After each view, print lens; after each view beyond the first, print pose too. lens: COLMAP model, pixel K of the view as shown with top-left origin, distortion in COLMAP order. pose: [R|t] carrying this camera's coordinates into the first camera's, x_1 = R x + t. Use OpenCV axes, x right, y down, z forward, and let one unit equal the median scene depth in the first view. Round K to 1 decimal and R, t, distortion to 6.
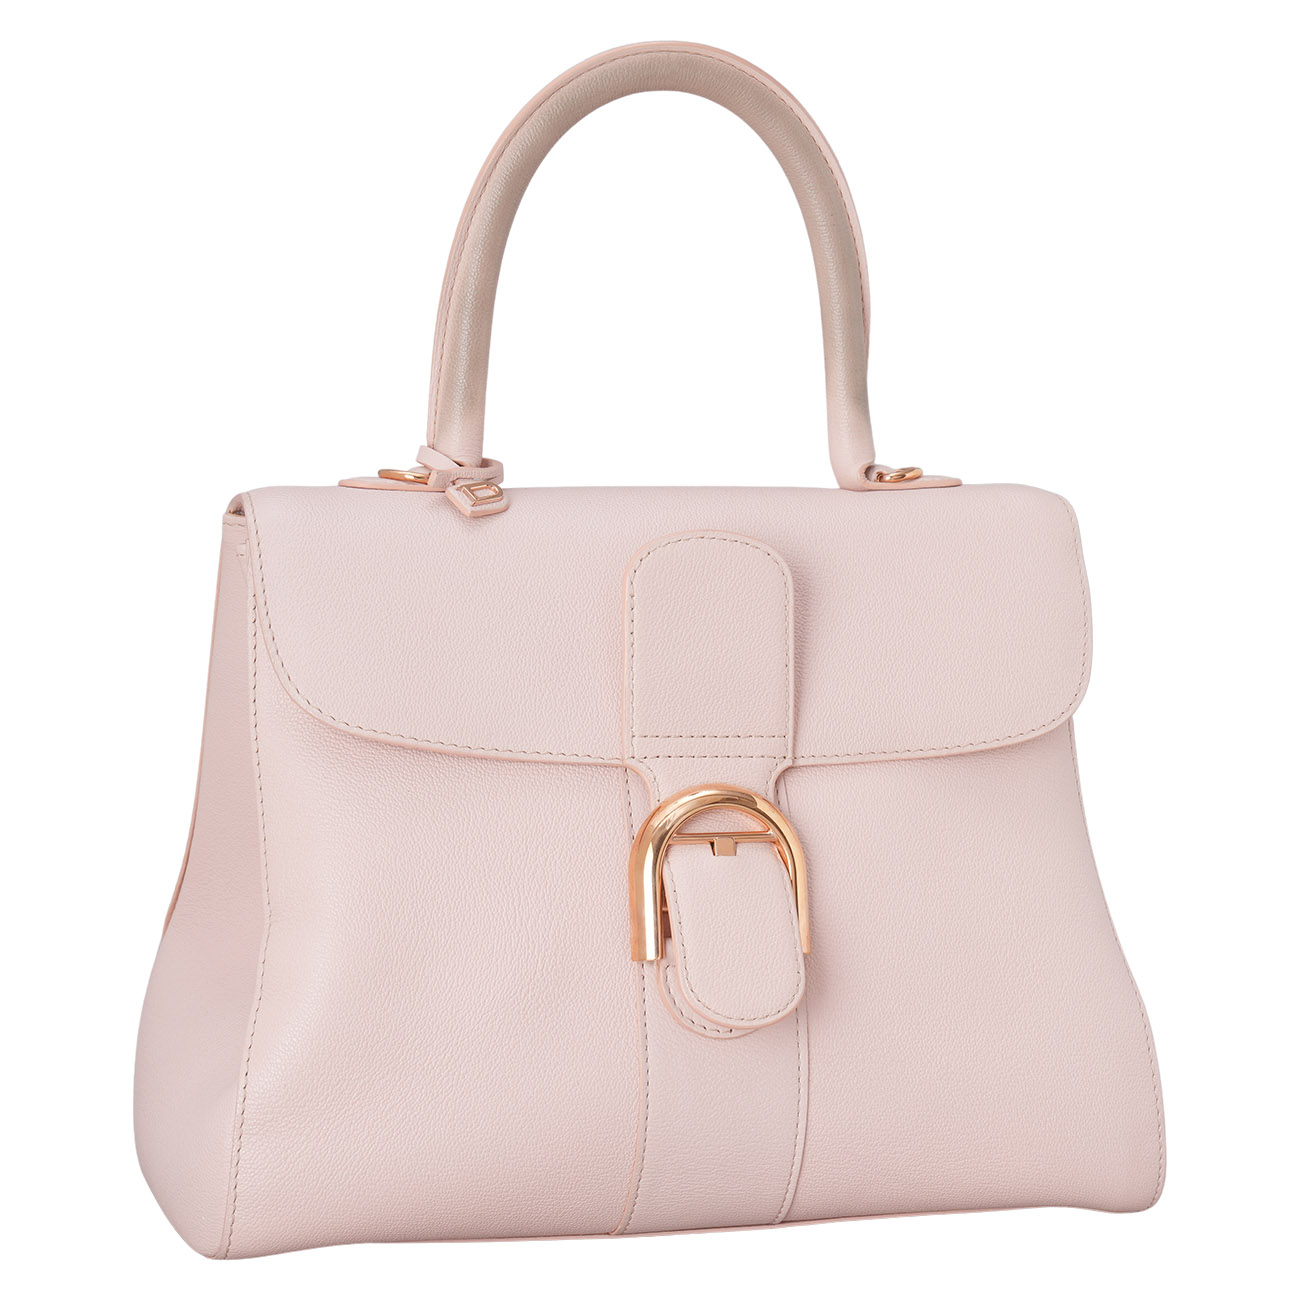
lens RADIAL K [[4008.2, 0, 650.0], [0, 4008.2, 650.0], [0, 0, 1]] dist [0.169204, 1.109007]
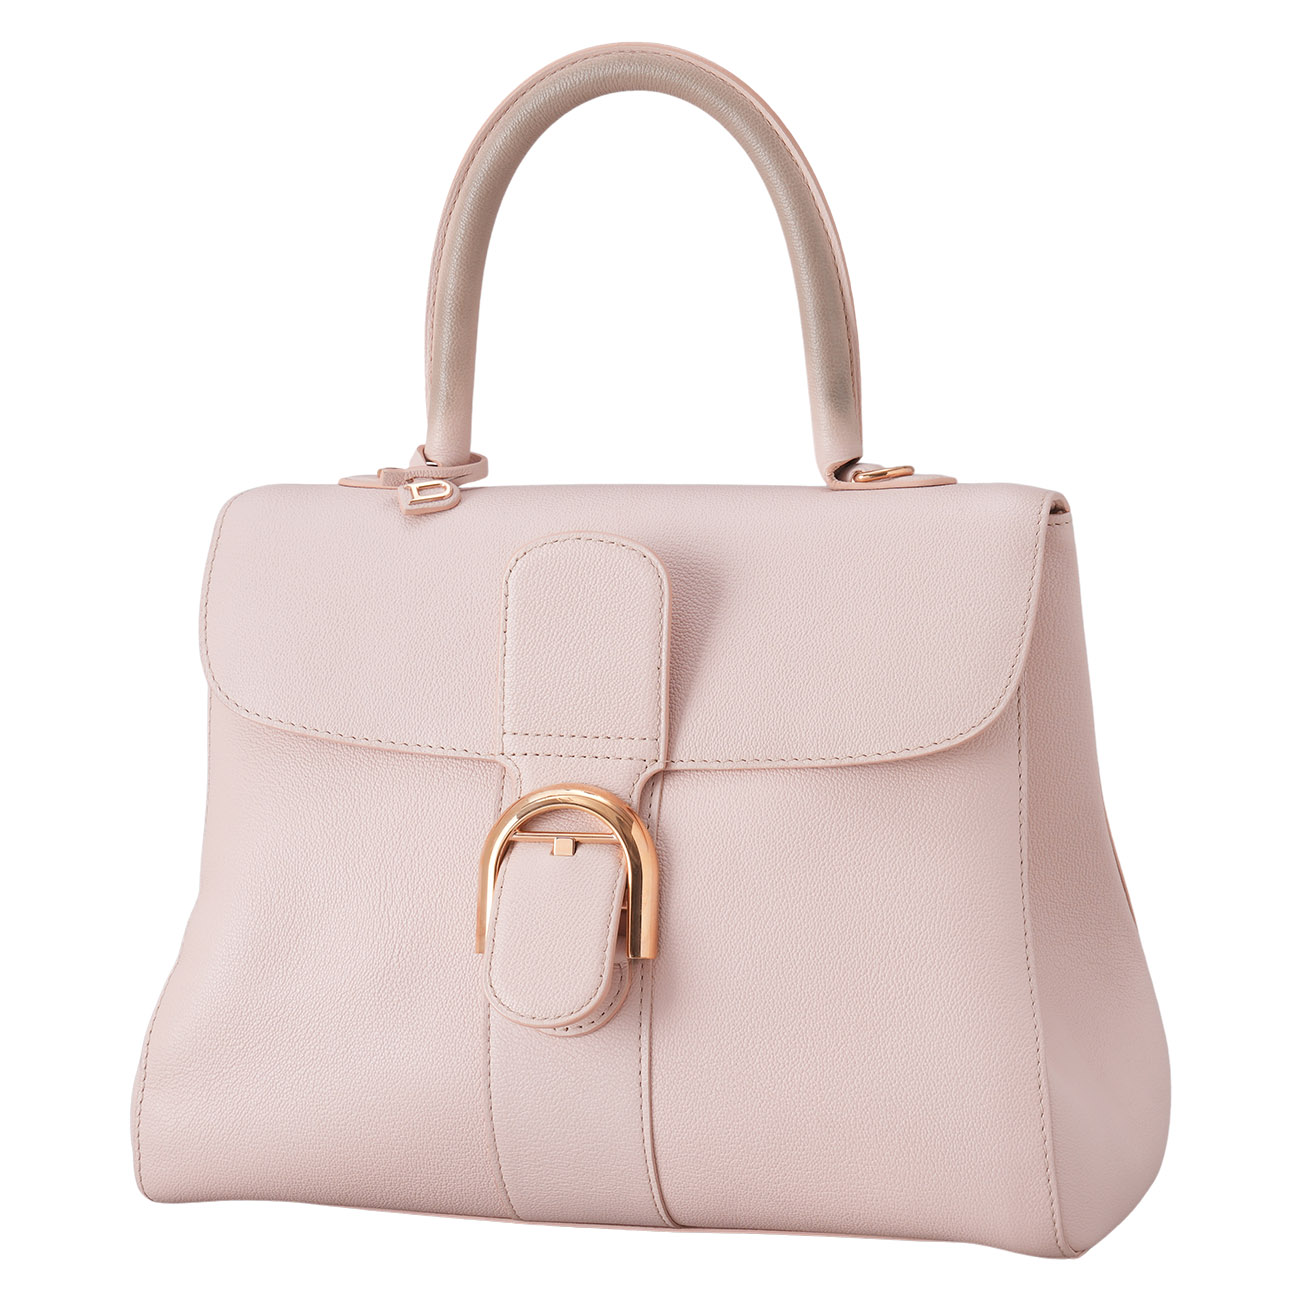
lens RADIAL K [[4008.2, 0, 650.0], [0, 4008.2, 650.0], [0, 0, 1]] dist [0.169204, 1.109007]
pose [[0.834906, 0.030944, -0.549521, 0.579372], [-0.020784, 0.999479, 0.024704, -0.025250], [0.549999, -0.009205, 0.835114, 0.168217]]
